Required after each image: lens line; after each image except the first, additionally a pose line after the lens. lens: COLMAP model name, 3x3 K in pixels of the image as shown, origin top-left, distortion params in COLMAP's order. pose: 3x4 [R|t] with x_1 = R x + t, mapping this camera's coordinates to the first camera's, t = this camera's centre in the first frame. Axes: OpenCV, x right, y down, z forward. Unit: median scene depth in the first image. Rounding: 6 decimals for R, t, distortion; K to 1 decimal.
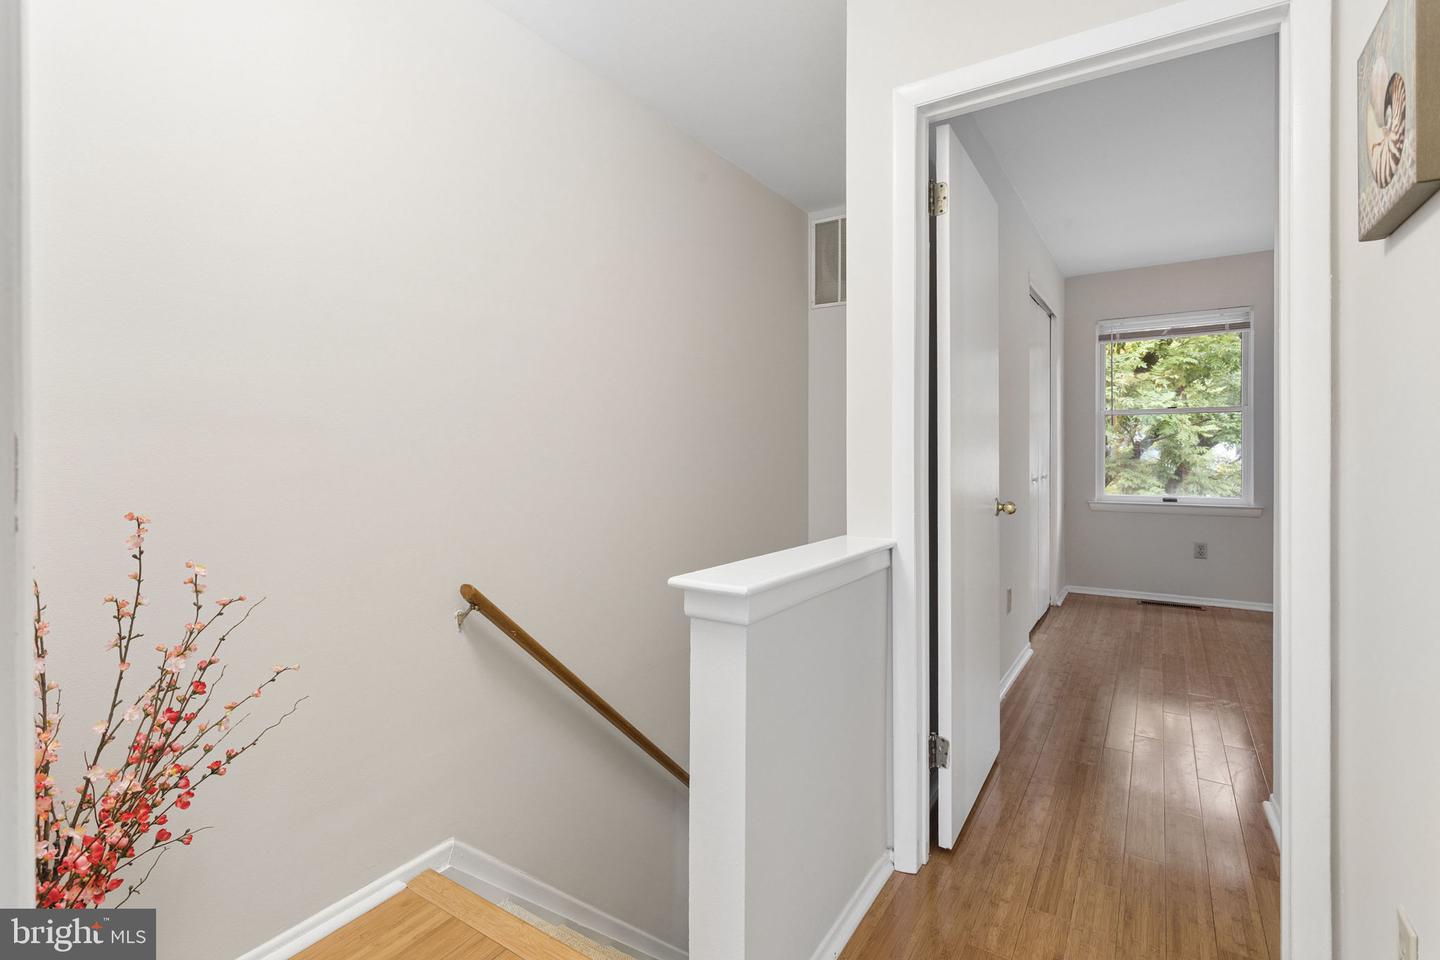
lens RADIAL K [[682.7, 0, 712.3], [0, 682.7, 455.4], [0, 0, 1]] dist [0.001879, 0.000383]
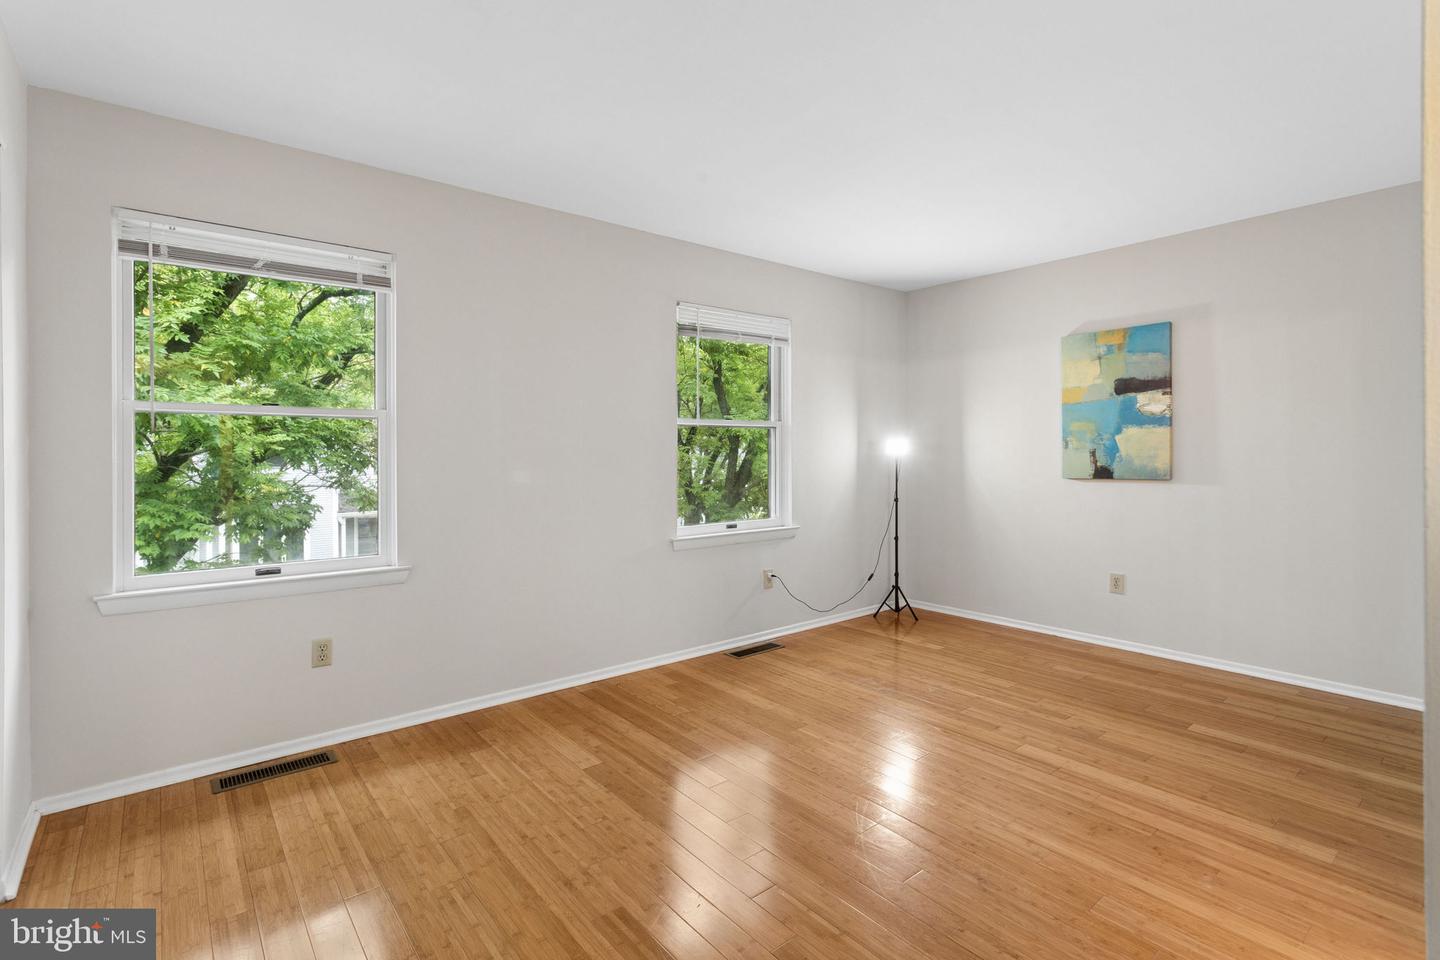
lens RADIAL K [[682.7, 0, 712.3], [0, 682.7, 455.4], [0, 0, 1]] dist [0.001879, 0.000383]
pose [[0.305895, 0.000652, 0.952065, 0.171326], [0.008307, 0.999960, -0.003354, -0.015991], [-0.952029, 0.008935, 0.305877, 0.330506]]
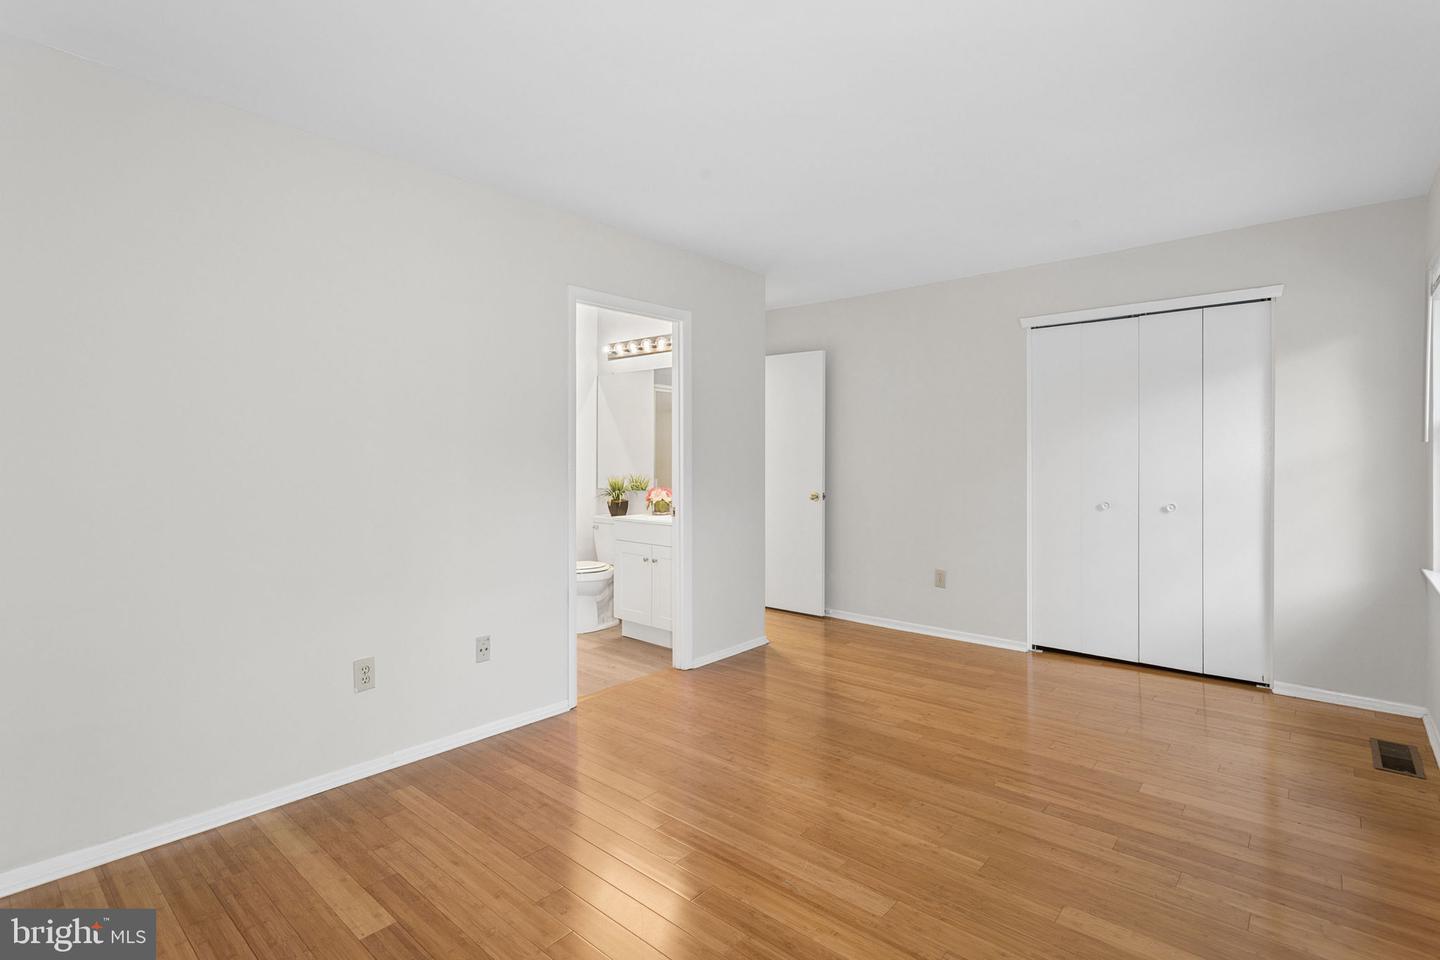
lens RADIAL K [[682.7, 0, 712.3], [0, 682.7, 455.4], [0, 0, 1]] dist [0.001879, 0.000383]
pose [[-0.150660, 0.007913, -0.988554, 0.869601], [-0.001153, 0.999966, 0.008180, -0.024853], [0.988585, 0.002372, -0.150645, 0.339391]]
